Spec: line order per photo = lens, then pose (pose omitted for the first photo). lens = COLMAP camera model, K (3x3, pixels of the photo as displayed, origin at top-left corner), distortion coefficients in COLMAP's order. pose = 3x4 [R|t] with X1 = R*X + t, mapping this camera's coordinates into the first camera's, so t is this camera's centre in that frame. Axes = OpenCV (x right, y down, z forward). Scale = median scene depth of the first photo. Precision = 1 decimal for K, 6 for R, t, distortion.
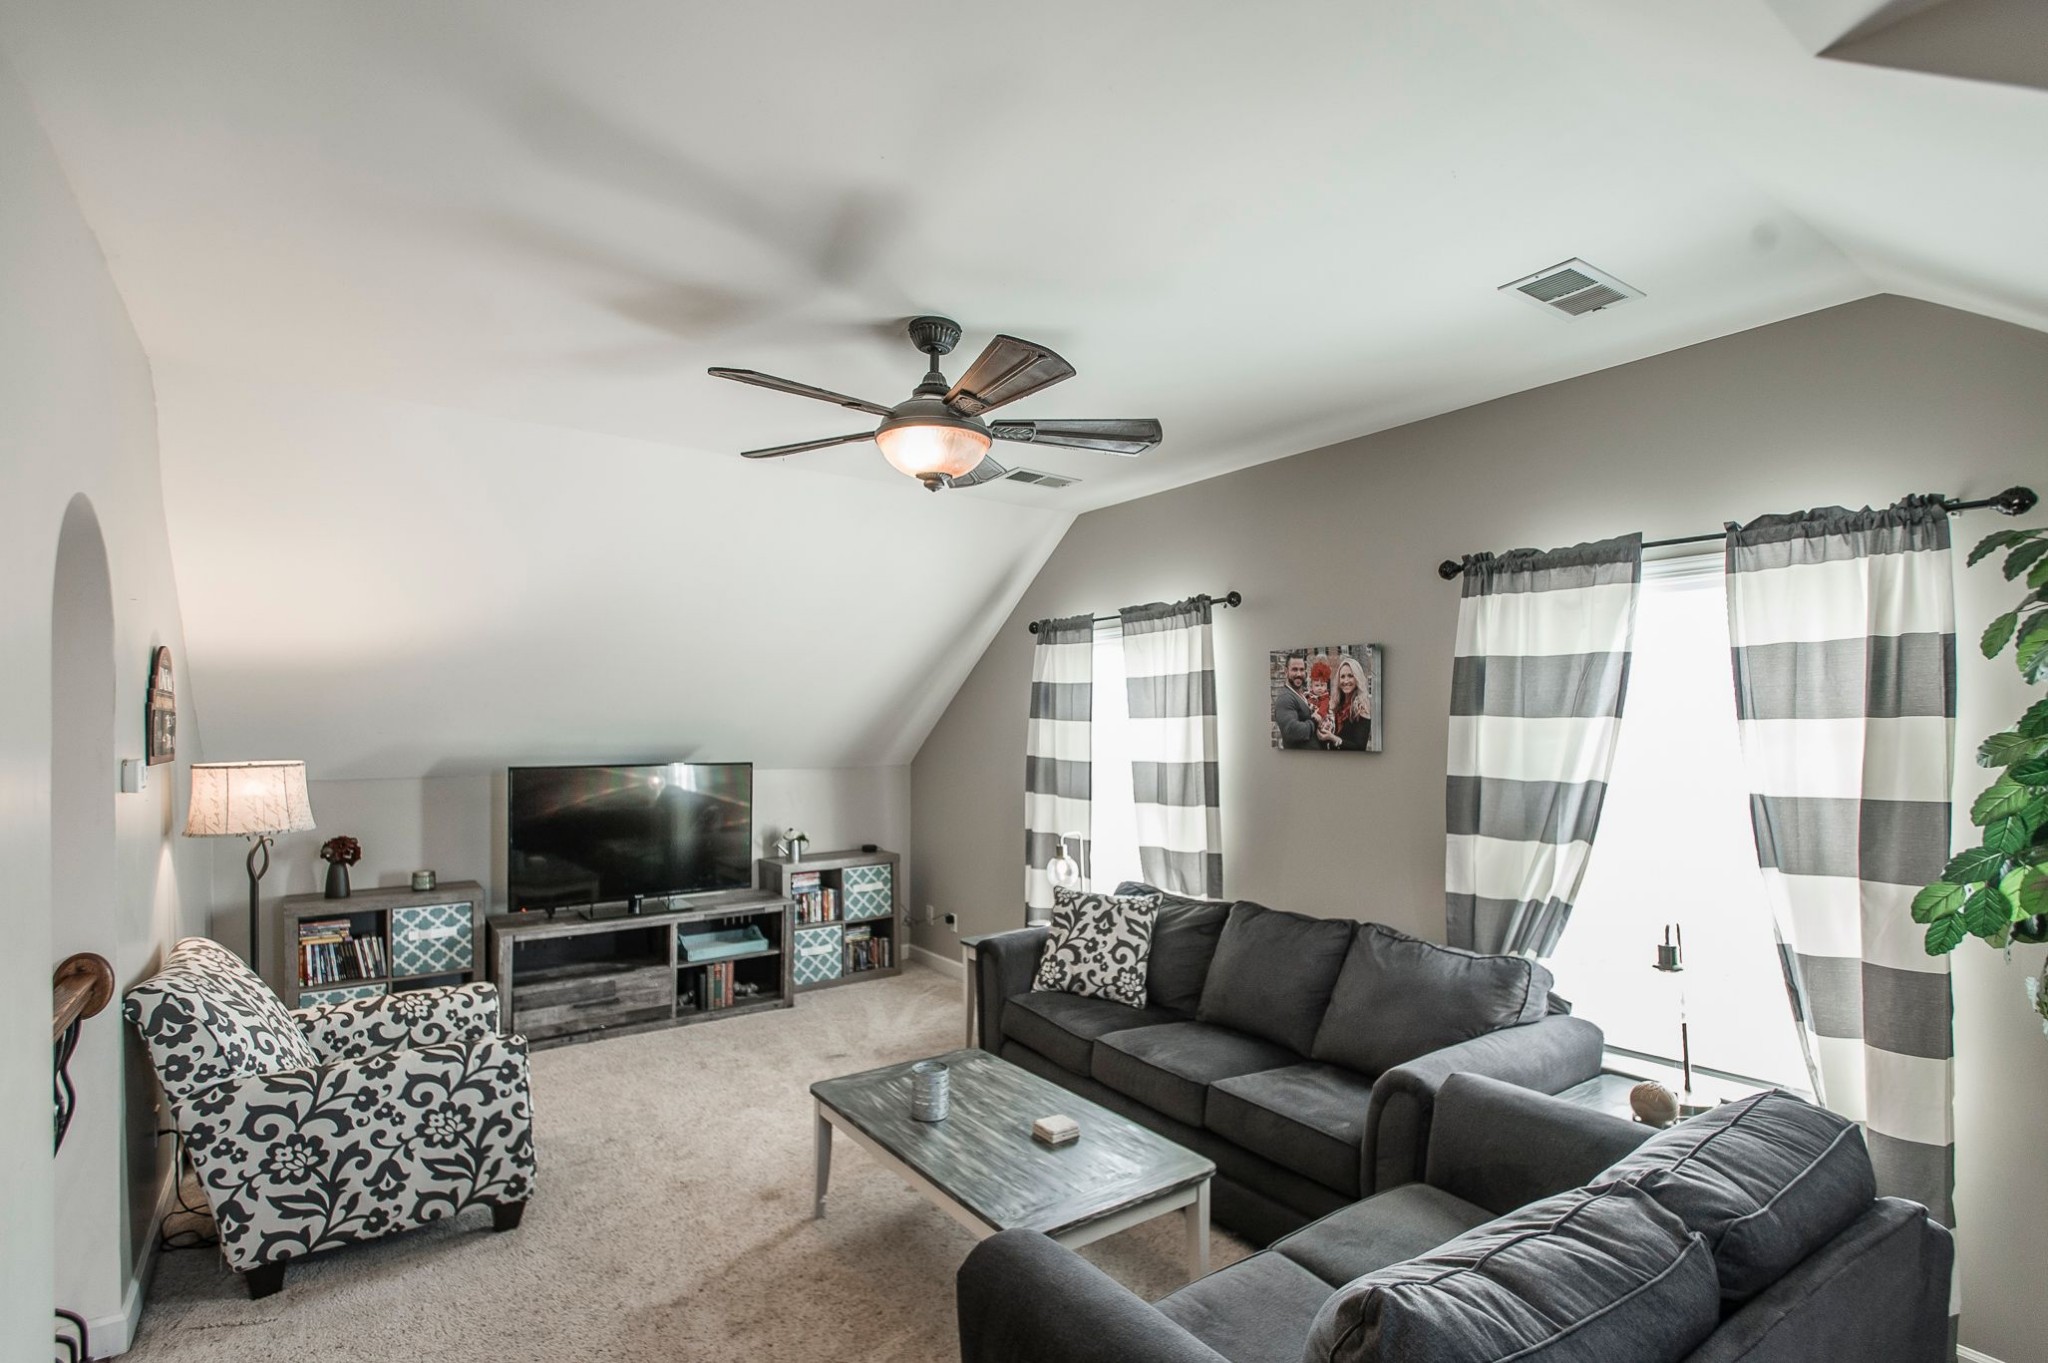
lens RADIAL K [[998.4, 0, 1024.0], [0, 998.4, 681.5], [0, 0, 1]] dist [0.000412, -0.000344]
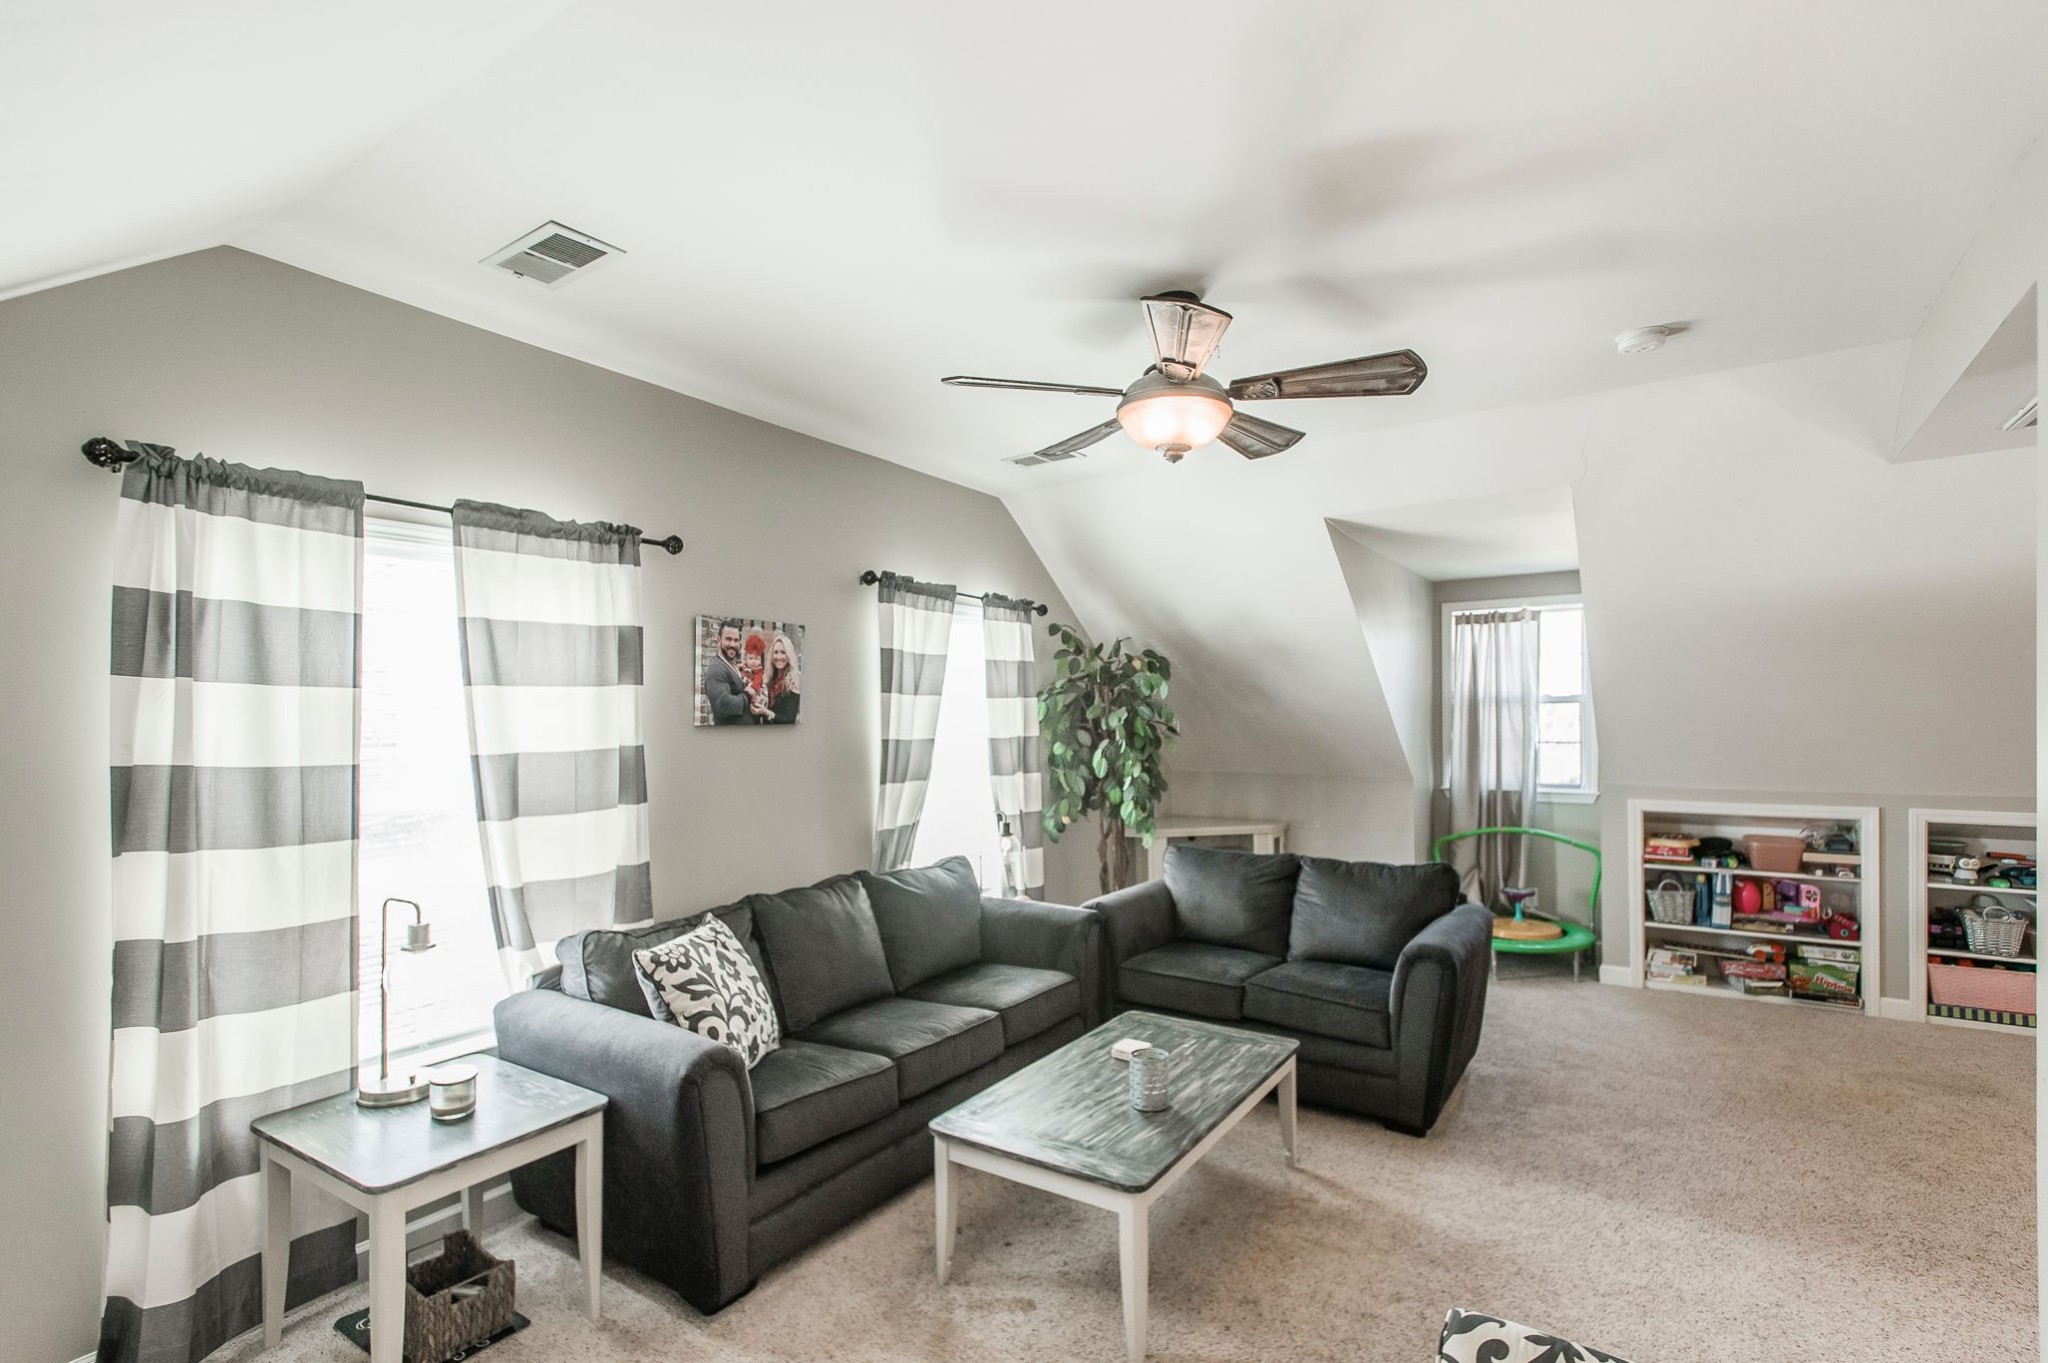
lens RADIAL K [[998.4, 0, 1024.0], [0, 998.4, 681.5], [0, 0, 1]] dist [0.000412, -0.000344]
pose [[-0.383003, 0.000557, 0.923747, -0.703163], [-0.064533, 0.997540, -0.027358, 0.035496], [-0.921490, -0.070090, -0.382025, 1.113218]]
